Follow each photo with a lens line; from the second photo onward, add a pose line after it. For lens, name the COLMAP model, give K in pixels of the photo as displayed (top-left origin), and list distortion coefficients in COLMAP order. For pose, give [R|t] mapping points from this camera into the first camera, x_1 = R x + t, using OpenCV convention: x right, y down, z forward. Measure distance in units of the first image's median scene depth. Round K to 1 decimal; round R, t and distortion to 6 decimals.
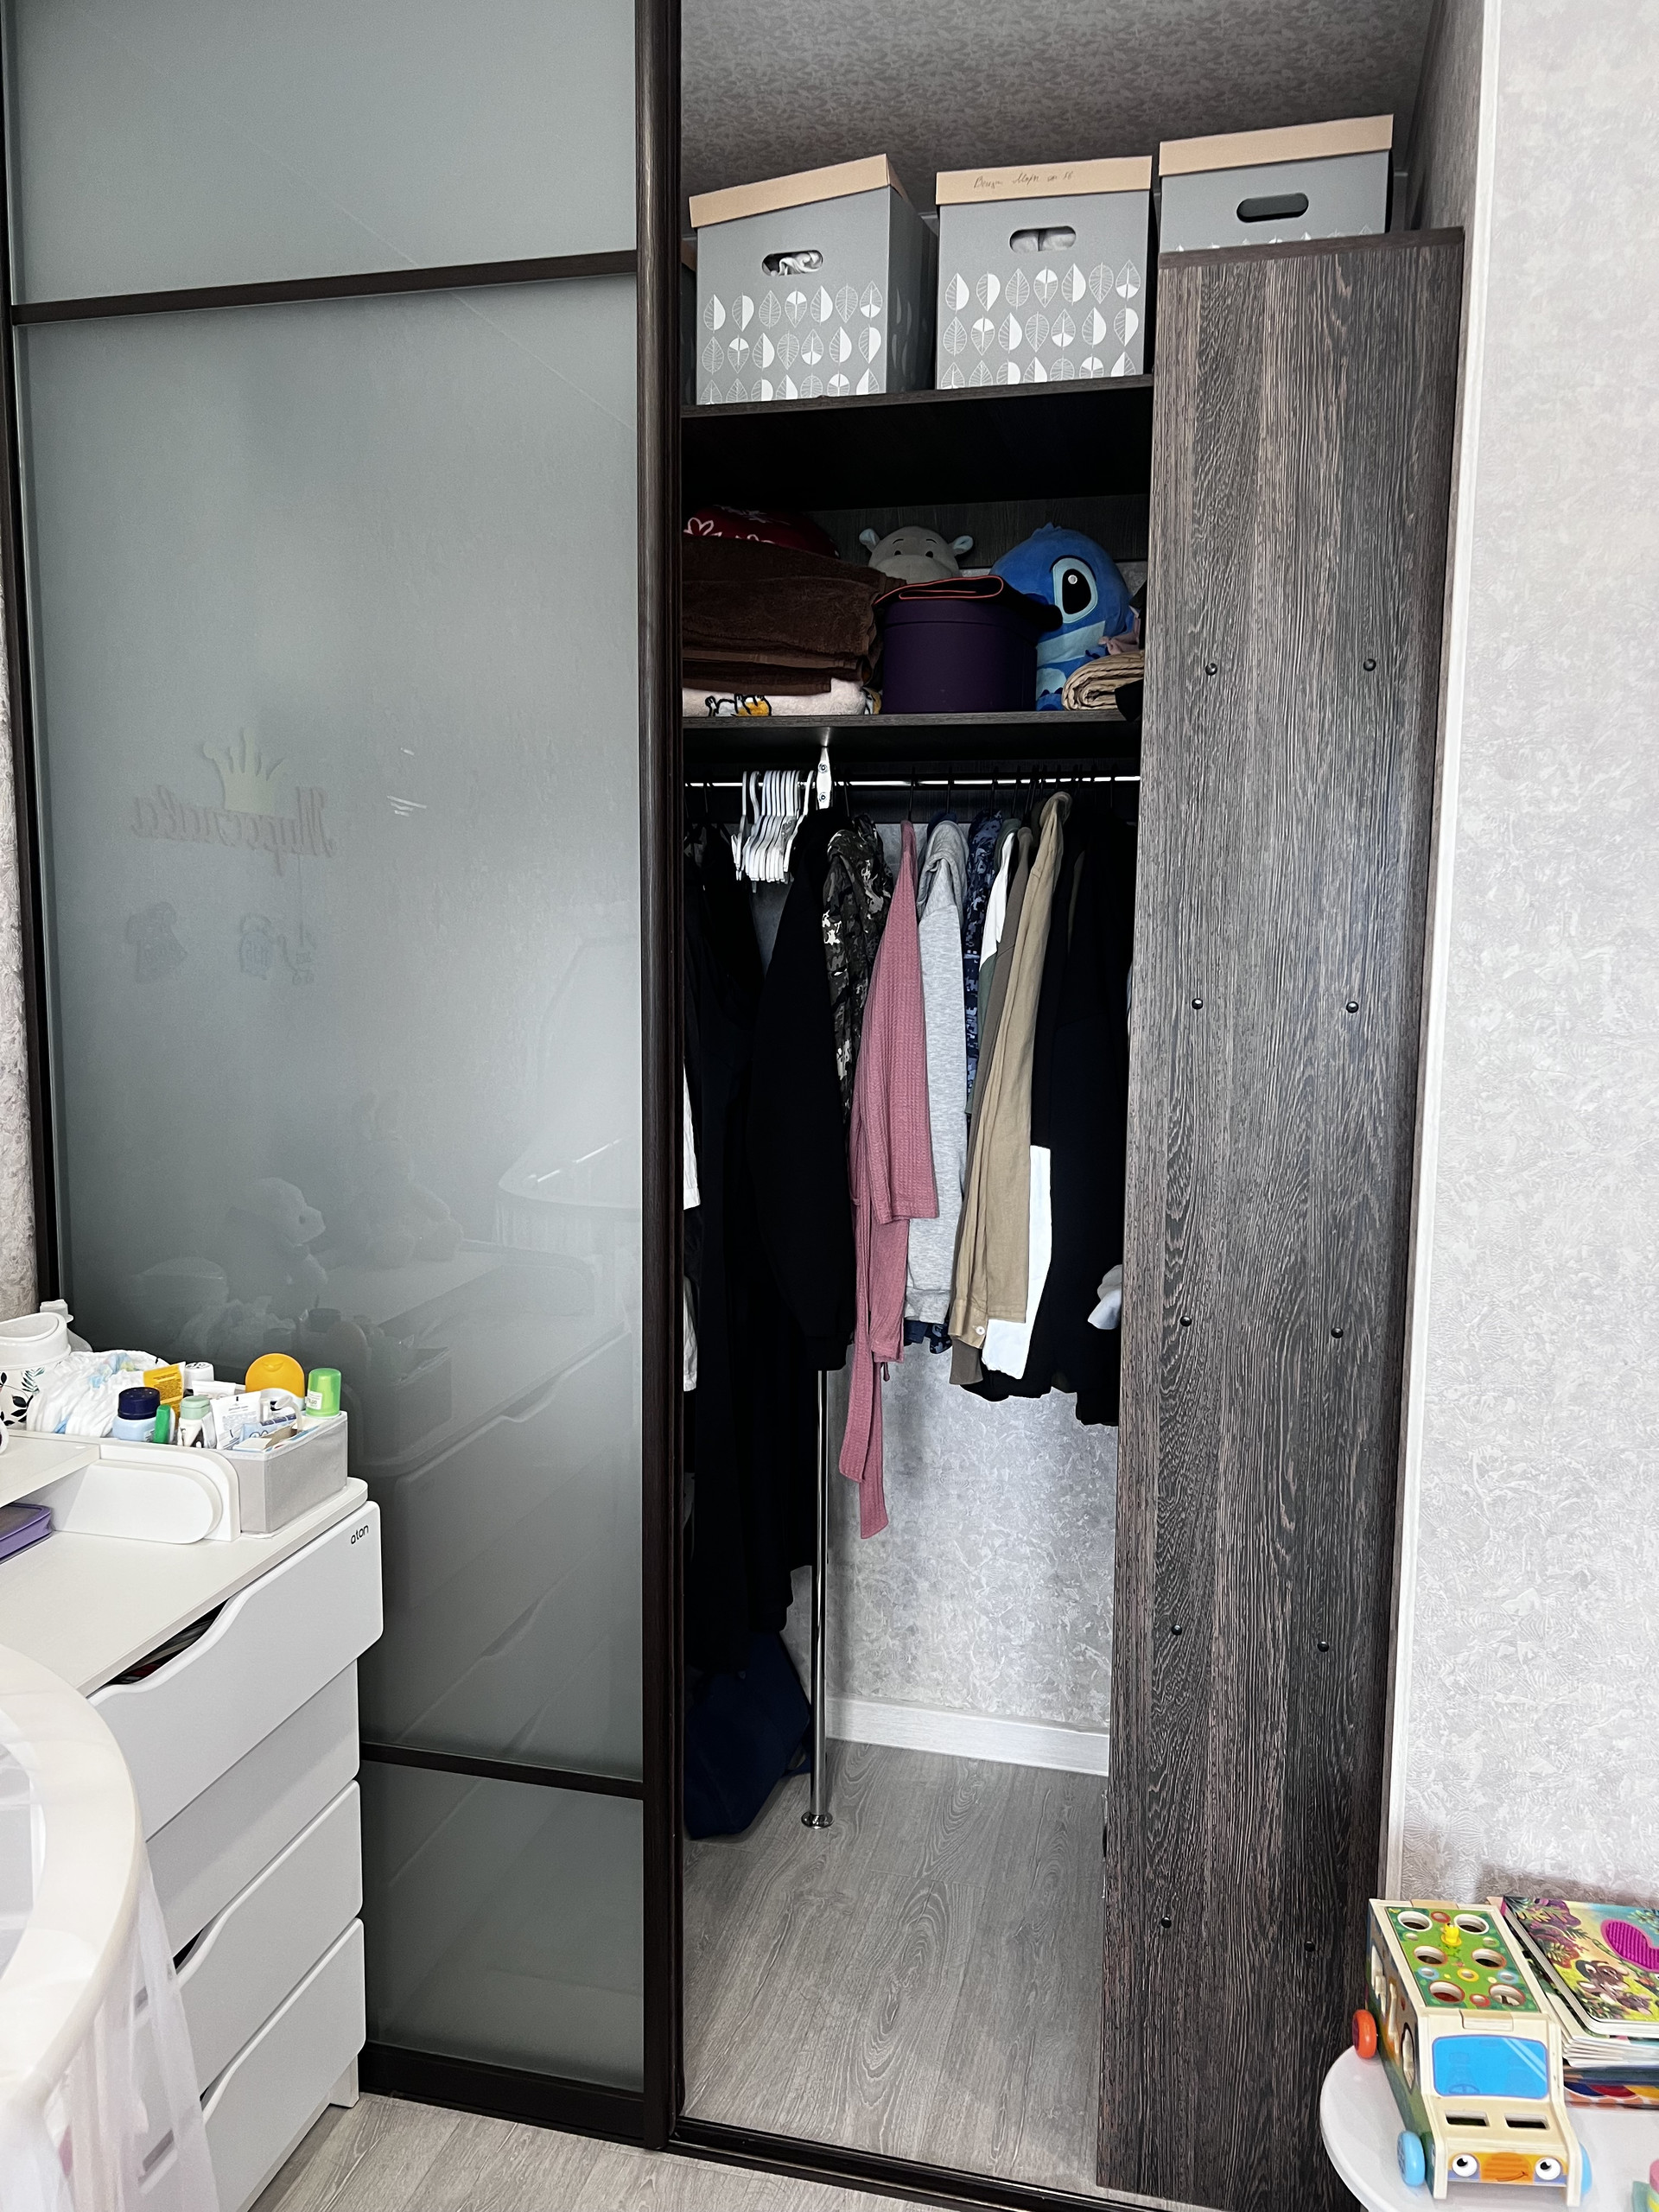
lens RADIAL K [[1654.6, 0, 812.6], [0, 1654.6, 1084.1], [0, 0, 1]] dist [0.055161, -0.068658]
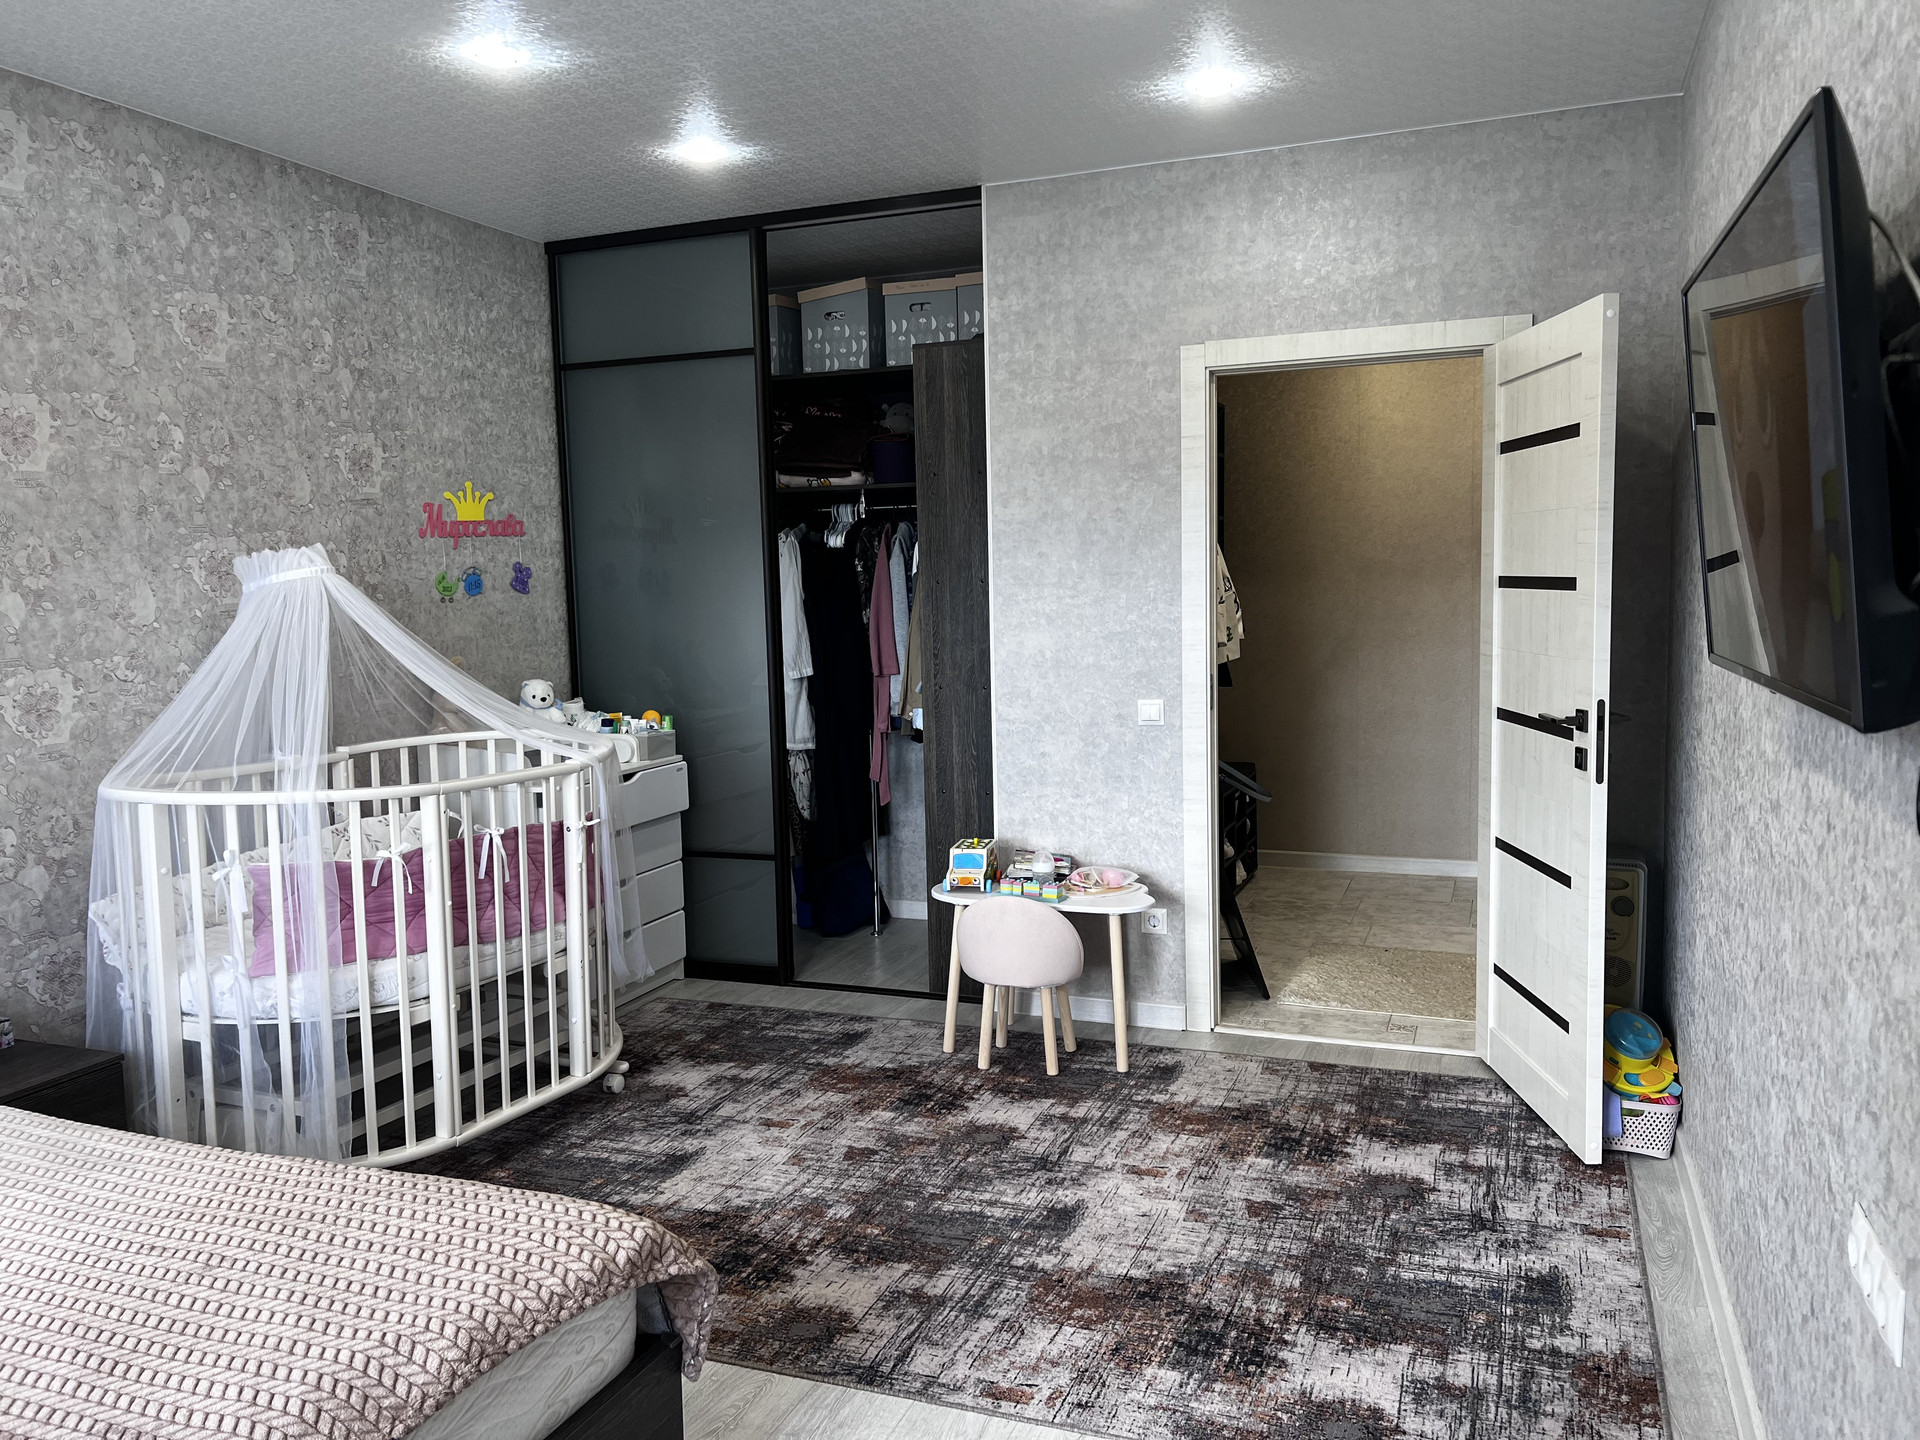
lens RADIAL K [[1436.2, 0, 974.8], [0, 1436.2, 730.0], [0, 0, 1]] dist [0.055161, -0.068658]
pose [[0.992621, -0.018236, -0.119881, 0.487295], [0.017708, 0.999828, -0.005468, 0.192145], [0.119960, 0.003305, 0.992773, -1.294799]]
